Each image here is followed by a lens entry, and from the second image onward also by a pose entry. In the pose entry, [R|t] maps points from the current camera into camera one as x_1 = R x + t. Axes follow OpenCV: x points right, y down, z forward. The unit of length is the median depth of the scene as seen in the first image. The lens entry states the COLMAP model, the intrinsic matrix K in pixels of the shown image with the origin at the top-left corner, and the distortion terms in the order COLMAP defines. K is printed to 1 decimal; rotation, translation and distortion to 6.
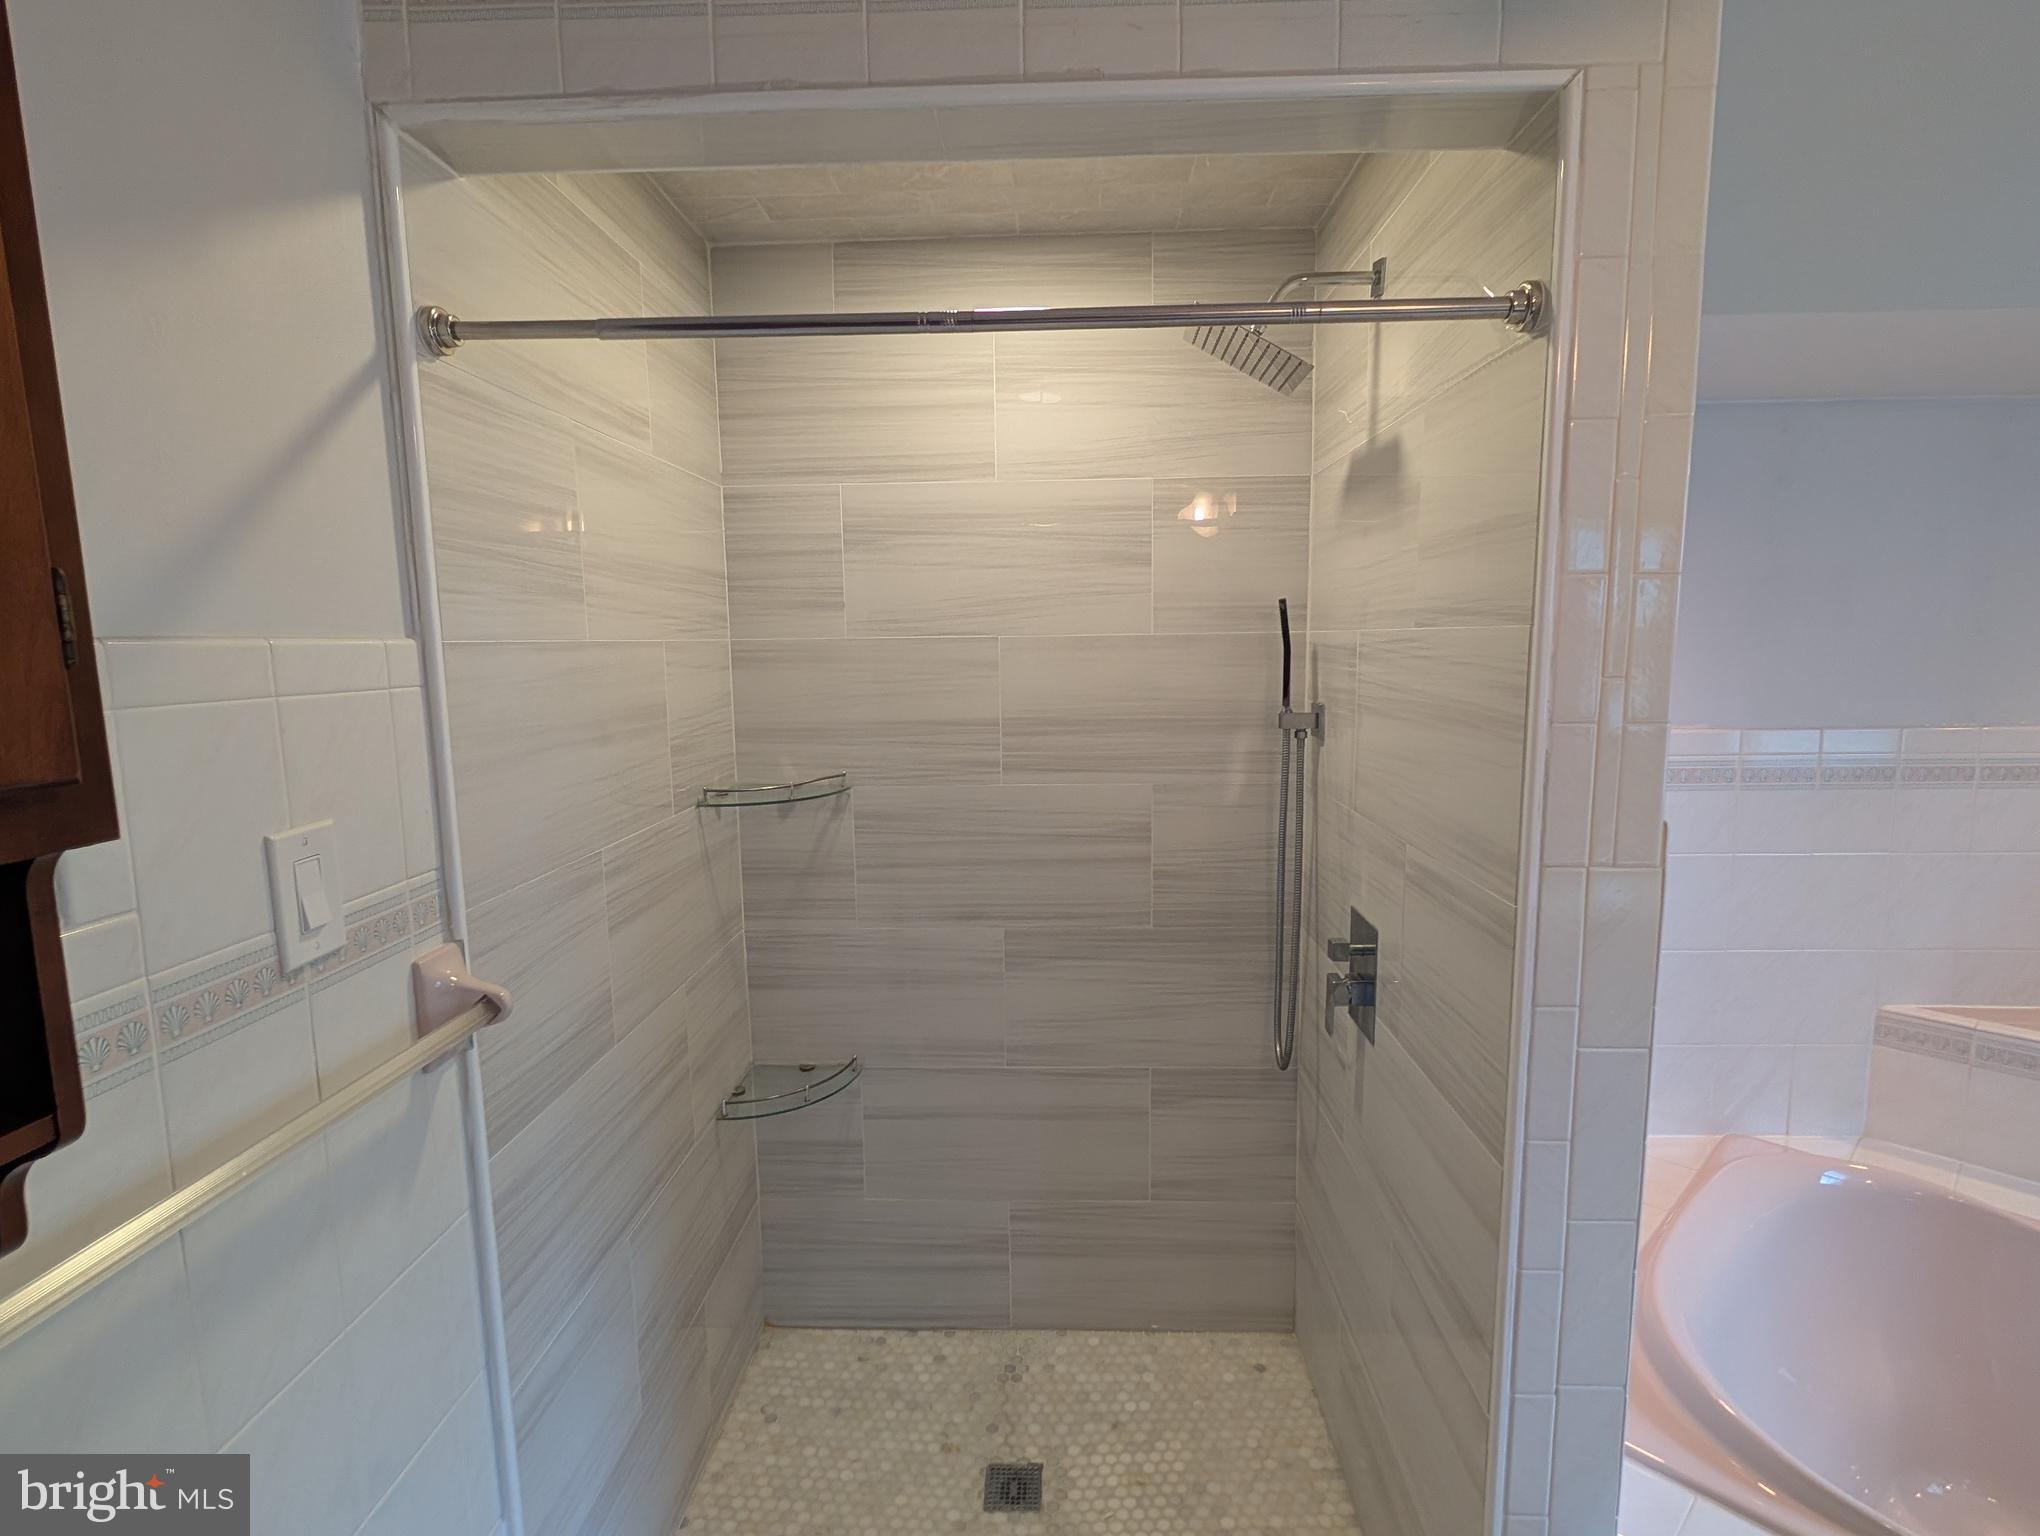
lens RADIAL K [[1014.8, 0, 1027.1], [0, 1014.8, 774.6], [0, 0, 1]] dist [0.007257, -0.001924]
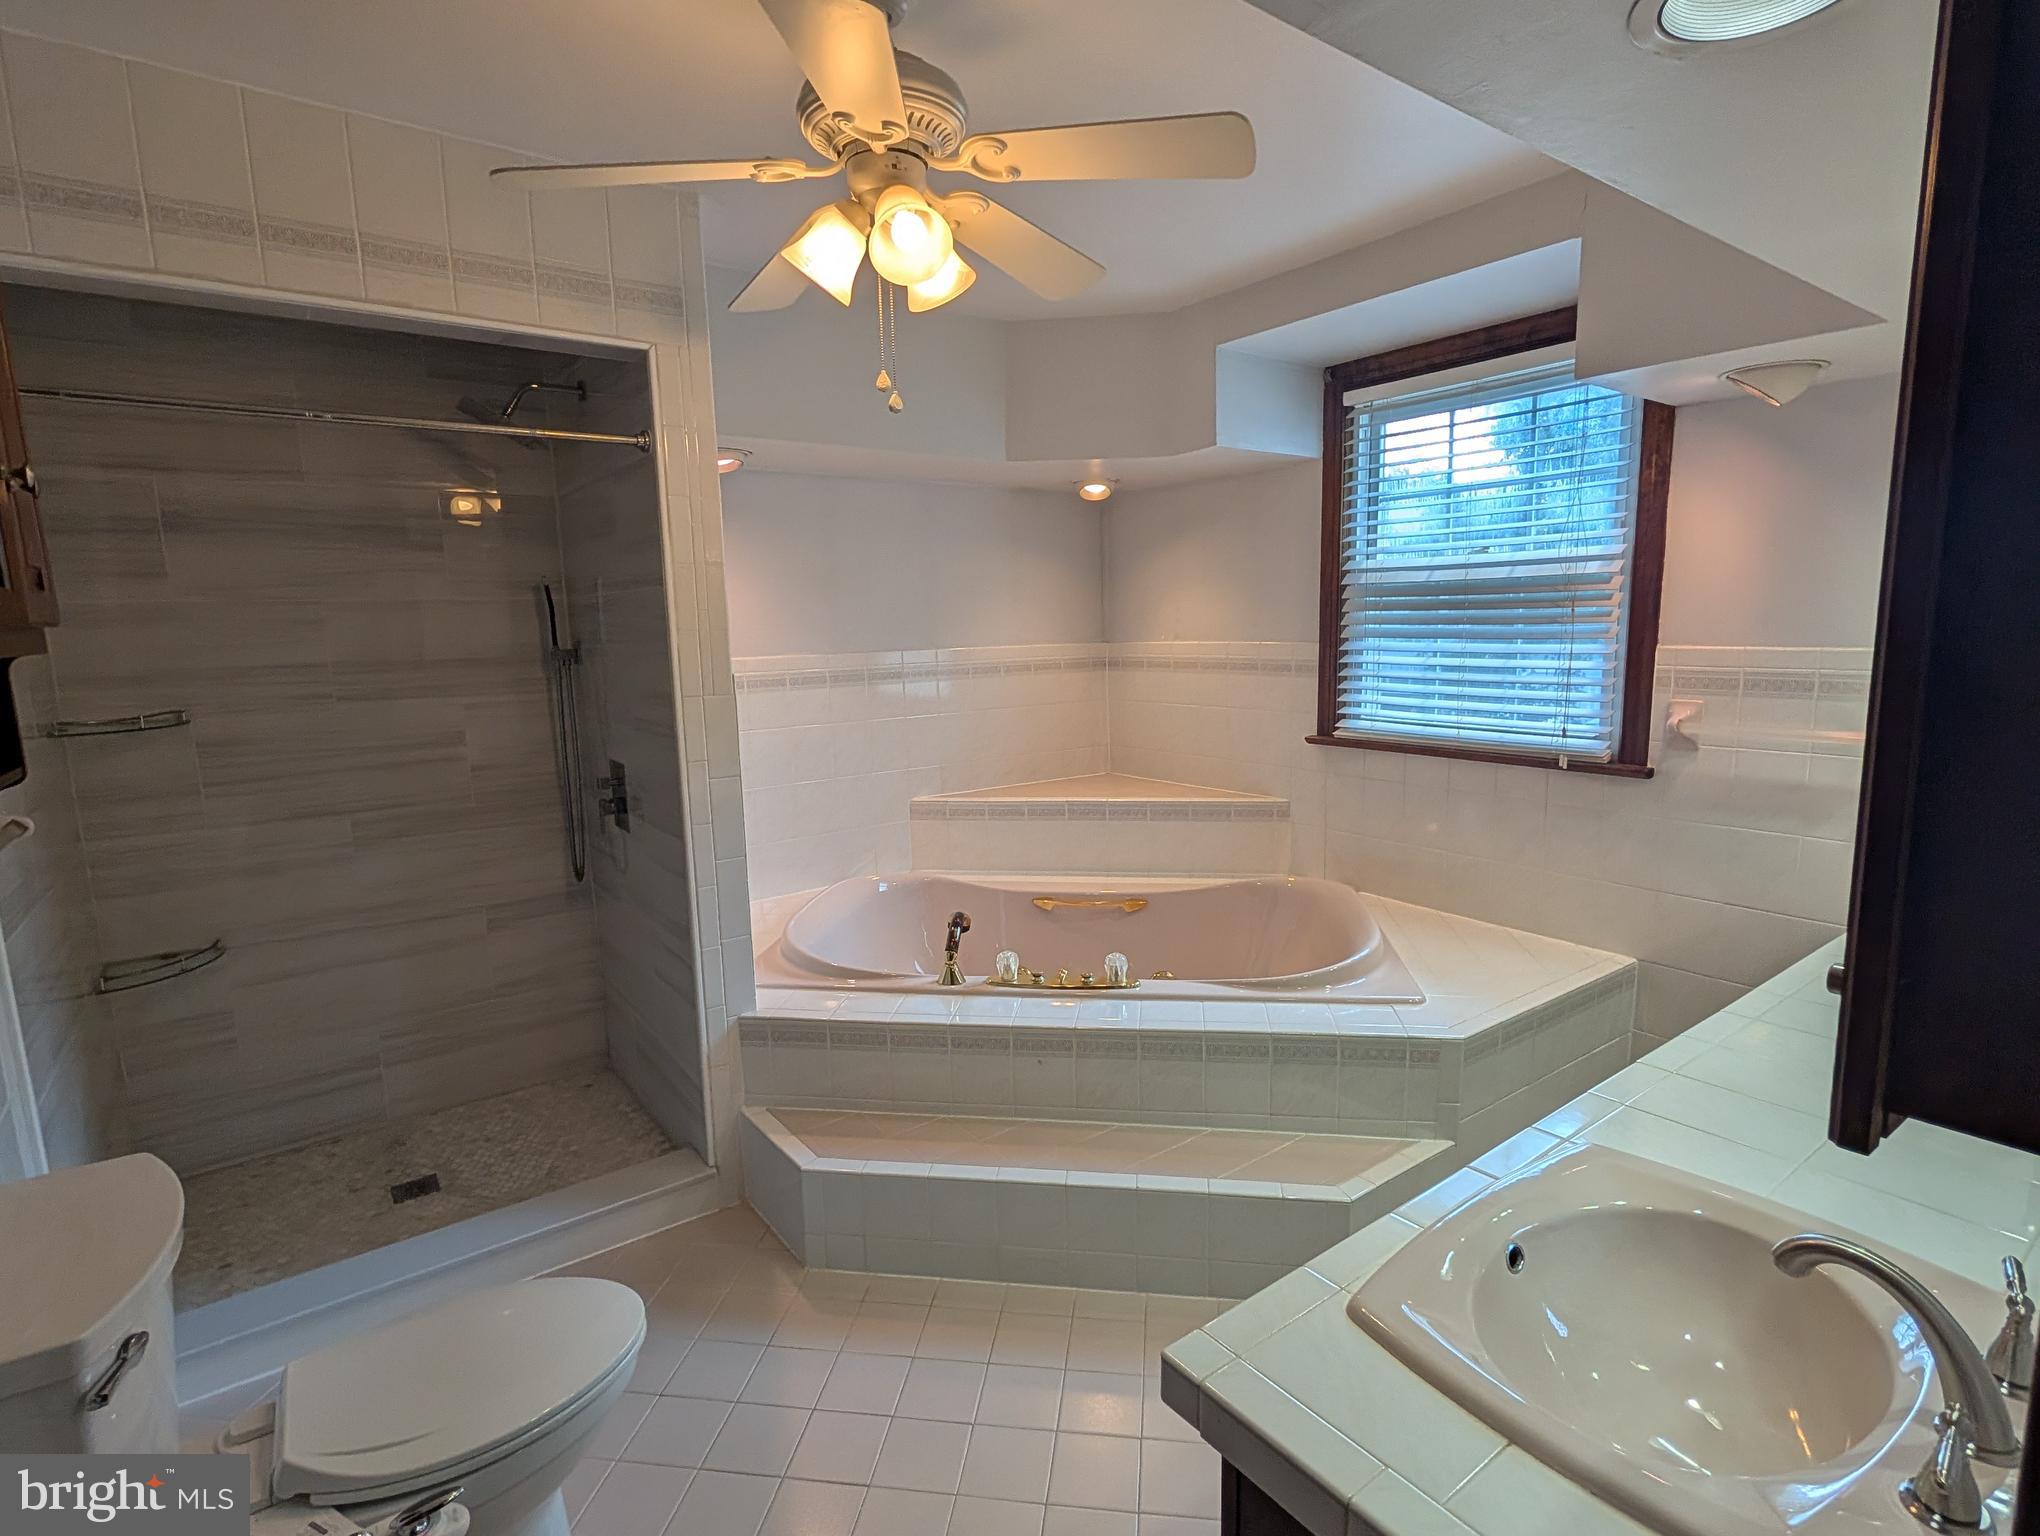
lens RADIAL K [[1014.8, 0, 1019.5], [0, 1014.8, 769.7], [0, 0, 1]] dist [0.007257, -0.001924]
pose [[0.782942, -0.103087, 0.613494, -0.154785], [0.098681, 0.994269, 0.041133, 0.124624], [-0.614218, 0.028335, 0.788628, -0.629893]]
